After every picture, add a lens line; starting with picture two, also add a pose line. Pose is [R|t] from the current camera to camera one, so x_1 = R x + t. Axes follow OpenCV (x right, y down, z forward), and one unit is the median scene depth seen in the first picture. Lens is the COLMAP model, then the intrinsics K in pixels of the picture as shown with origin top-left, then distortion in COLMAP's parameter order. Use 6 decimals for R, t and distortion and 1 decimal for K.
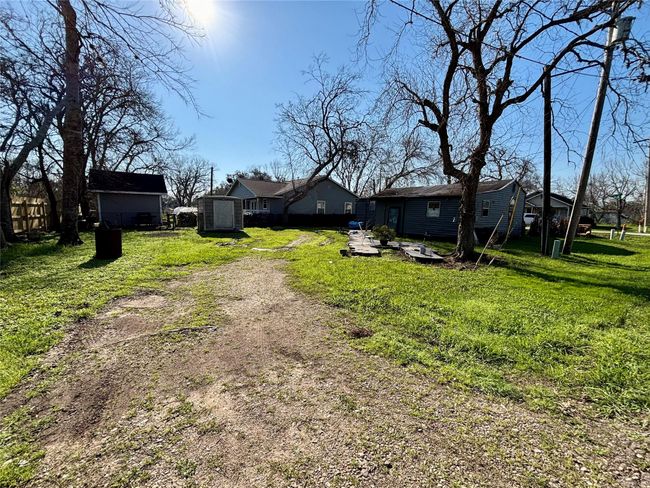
lens RADIAL K [[262.3, 0, 324.2], [0, 262.3, 243.7], [0, 0, 1]] dist [0.003366, -0.001218]
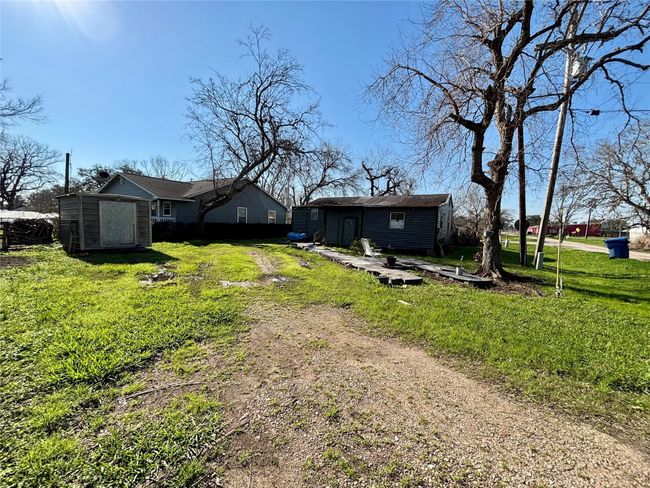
lens RADIAL K [[262.3, 0, 324.3], [0, 262.3, 243.1], [0, 0, 1]] dist [0.003366, -0.001218]
pose [[0.913633, -0.020150, 0.406040, -0.149674], [0.035561, 0.998904, -0.030446, -0.022135], [-0.404981, 0.042256, 0.913348, 0.180126]]
